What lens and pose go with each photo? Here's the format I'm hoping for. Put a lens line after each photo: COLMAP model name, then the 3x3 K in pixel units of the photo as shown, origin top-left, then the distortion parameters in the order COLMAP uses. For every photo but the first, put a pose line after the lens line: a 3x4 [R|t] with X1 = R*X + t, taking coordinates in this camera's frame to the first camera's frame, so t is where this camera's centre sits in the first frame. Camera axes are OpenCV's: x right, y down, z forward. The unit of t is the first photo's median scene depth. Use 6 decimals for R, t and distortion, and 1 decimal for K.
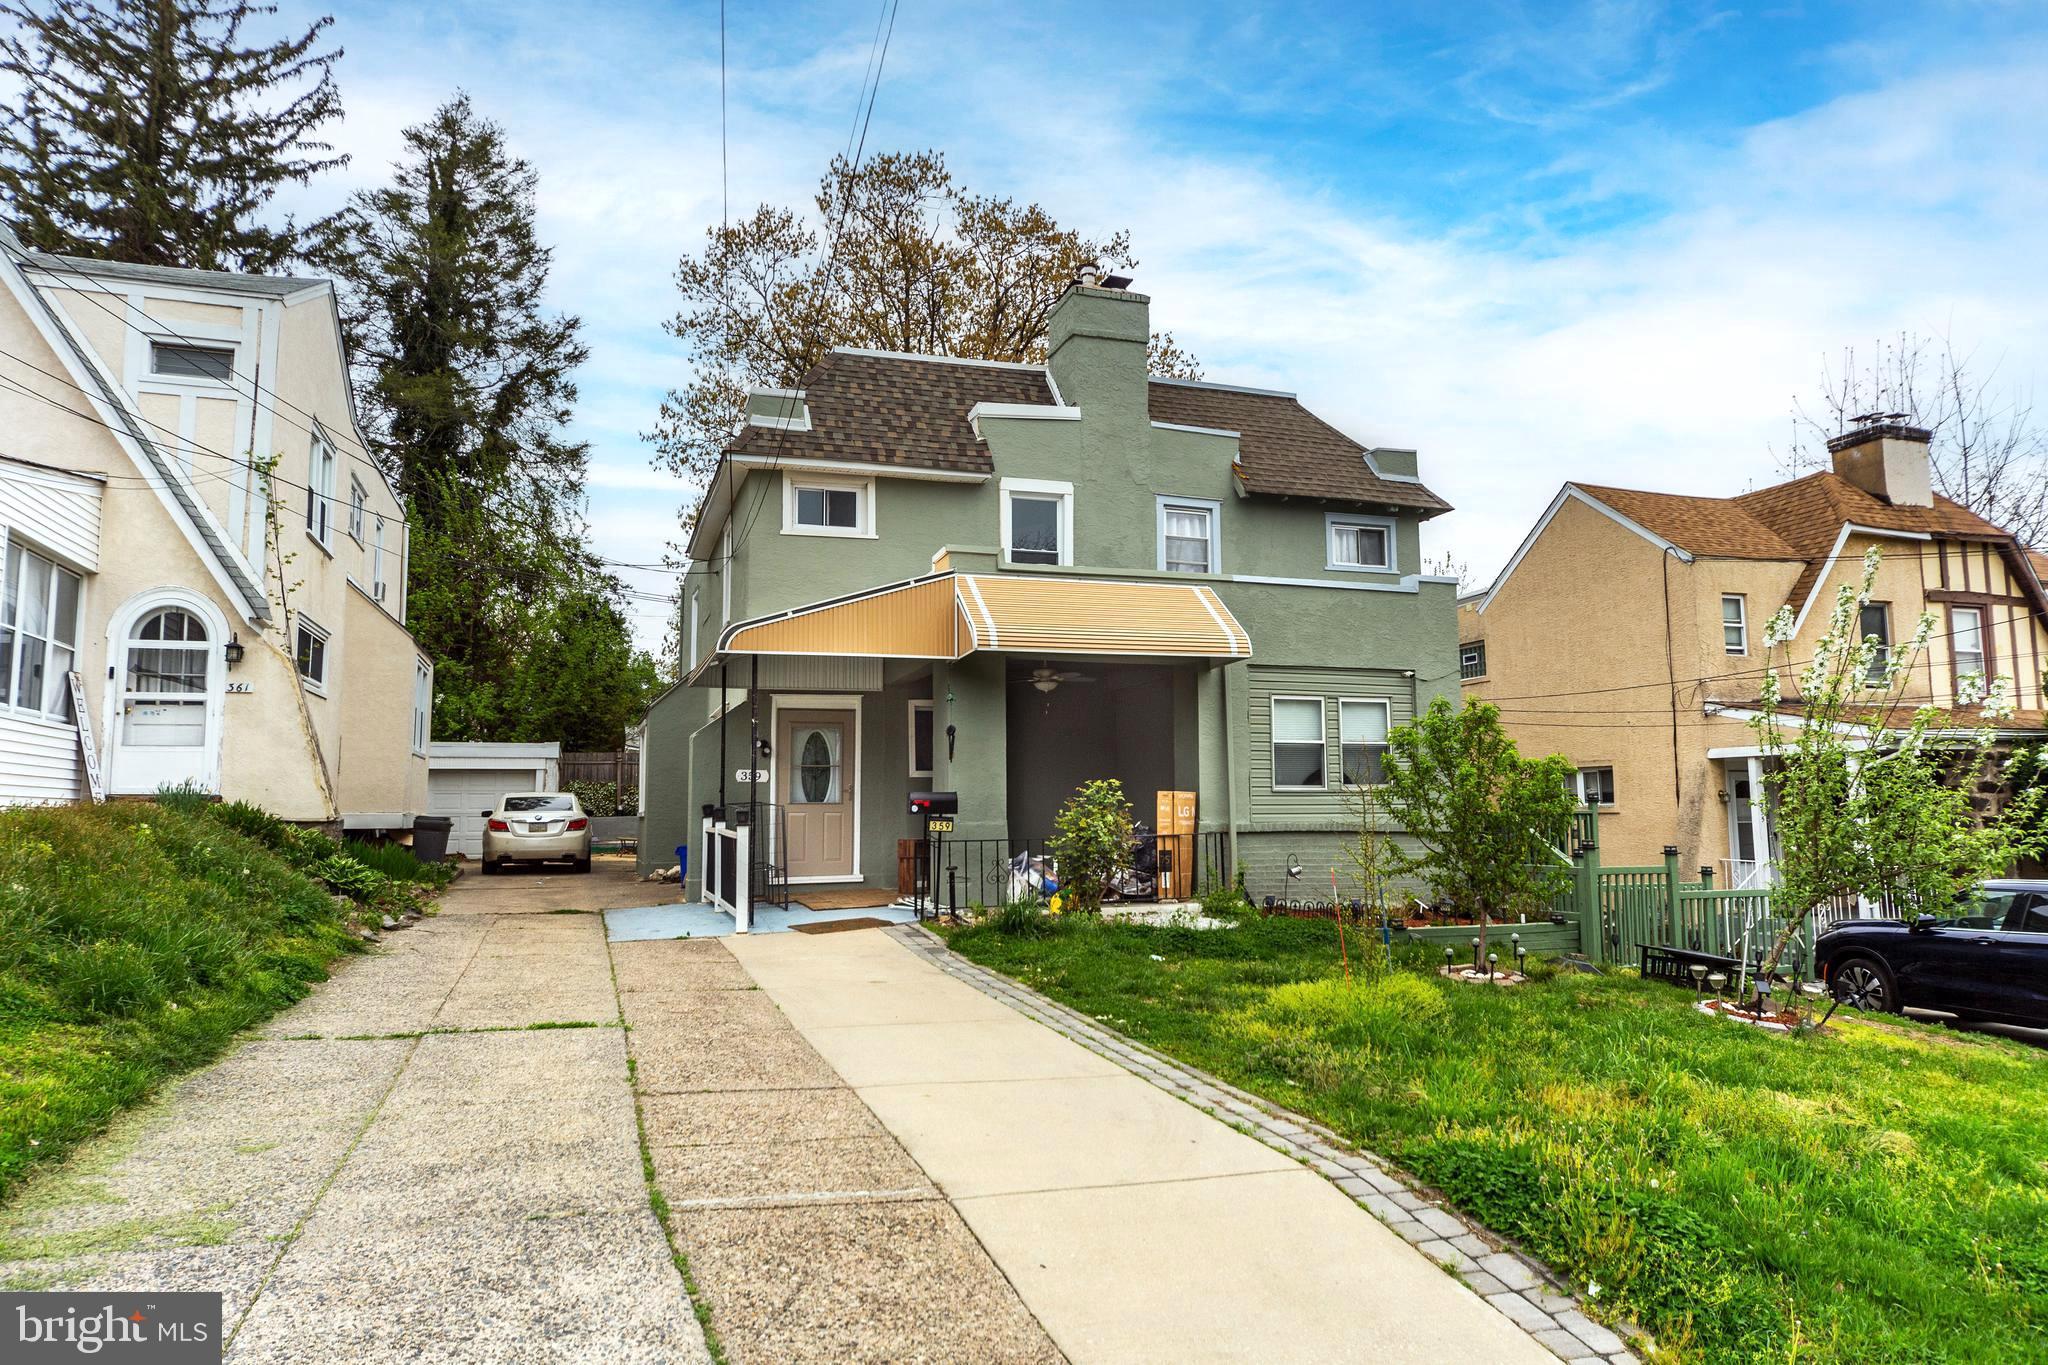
lens RADIAL K [[1348.4, 0, 1024.0], [0, 1348.4, 682.5], [0, 0, 1]] dist [-0.002760, -0.000980]
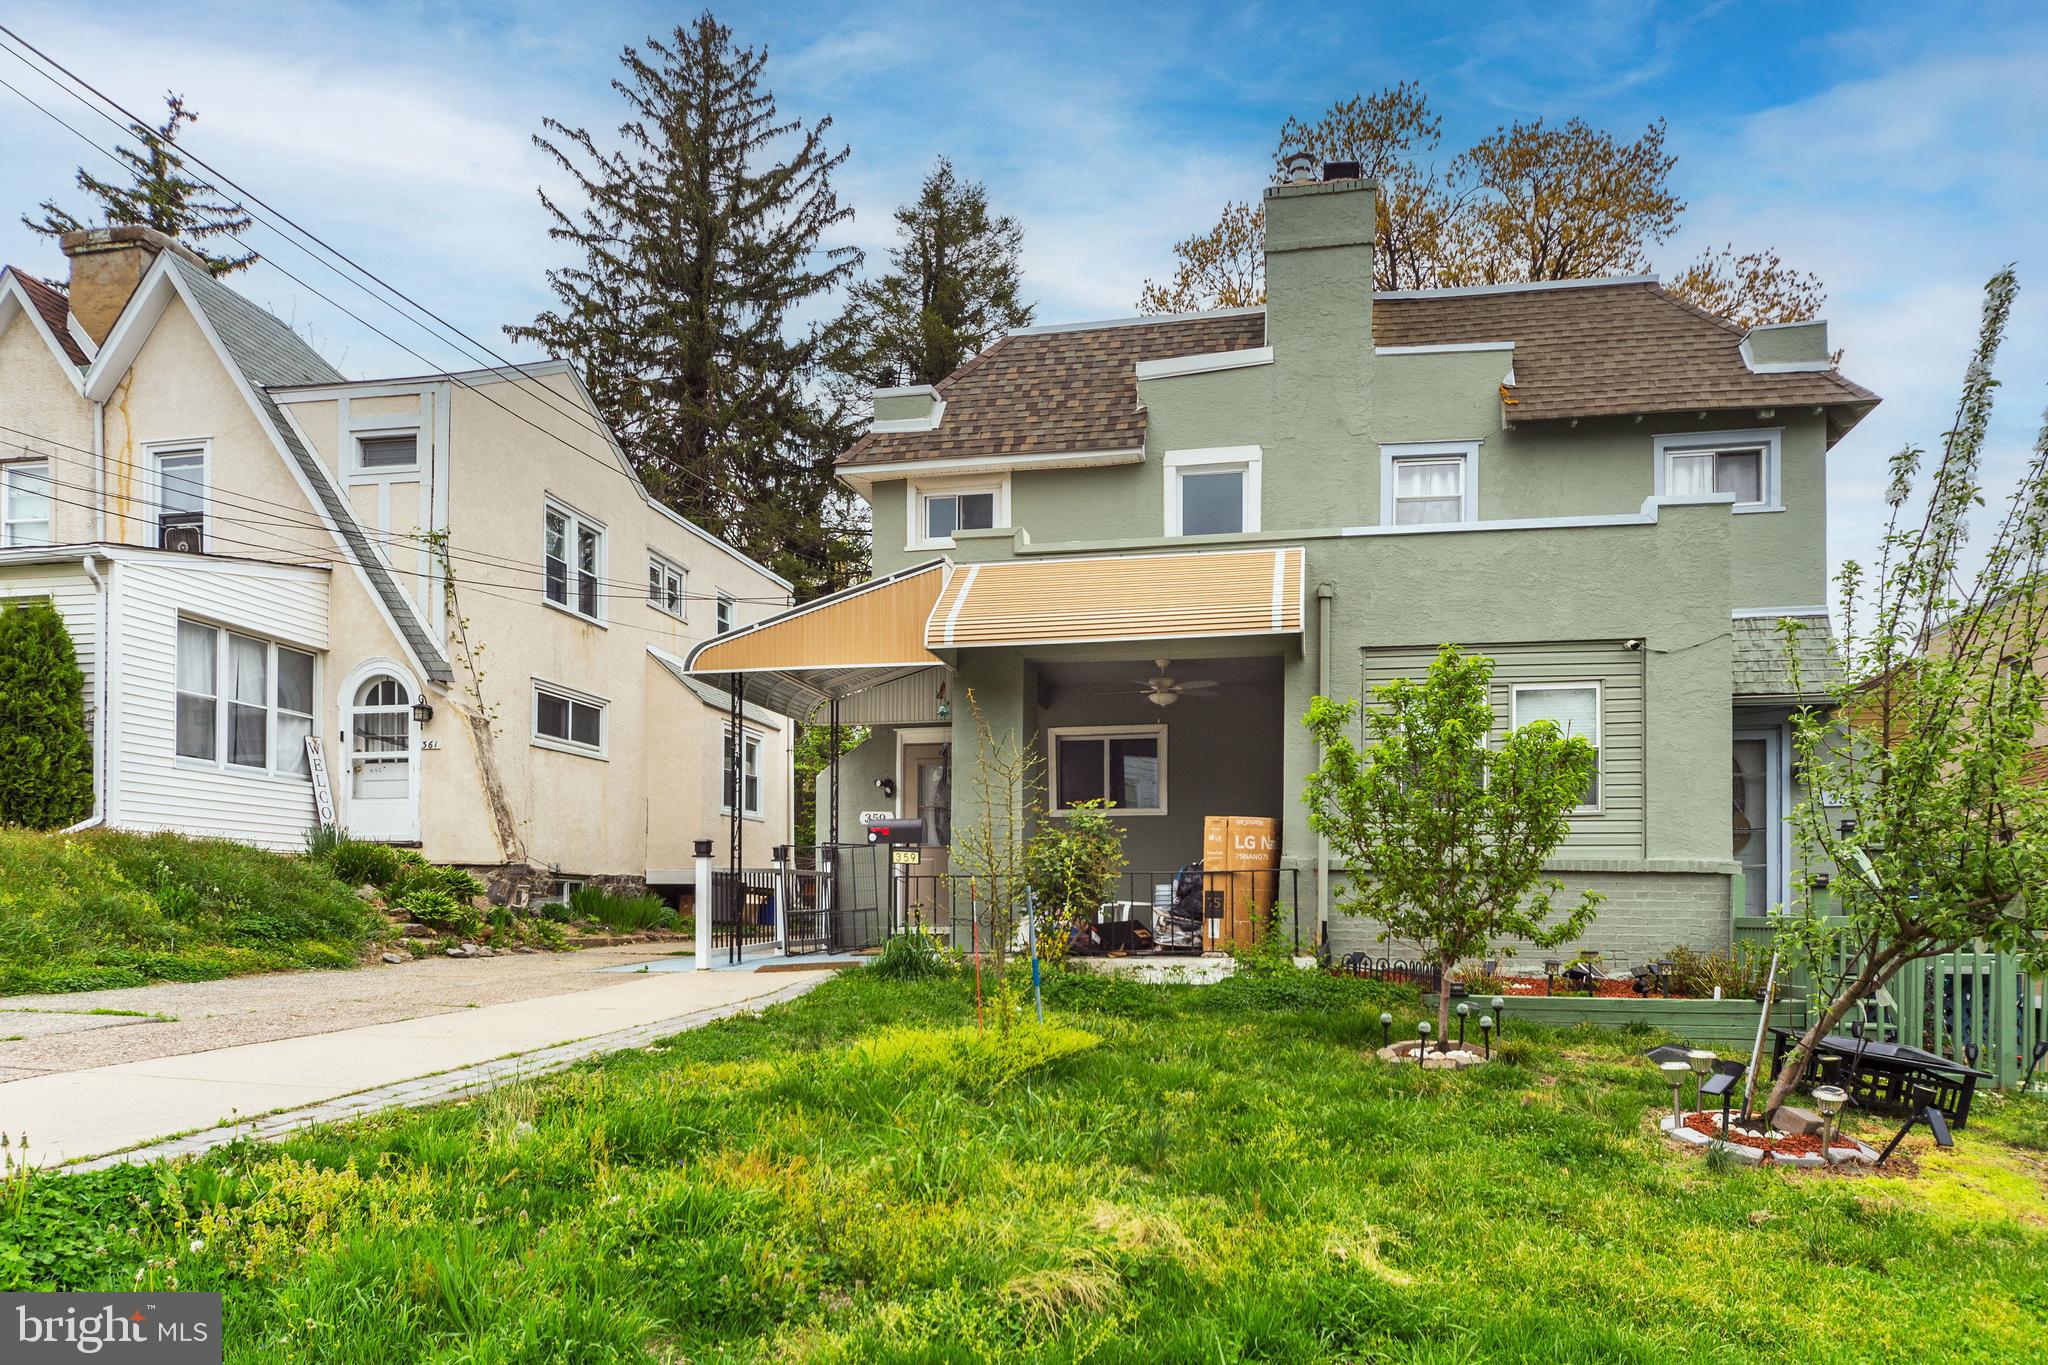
lens RADIAL K [[1427.0, 0, 1023.0], [0, 1427.0, 906.8], [0, 0, 1]] dist [-0.002929, -0.000715]
pose [[0.859120, 0.005641, -0.511743, 0.421368], [0.040879, 0.995988, 0.079606, 0.060878], [0.510138, -0.089311, 0.855443, 0.224127]]
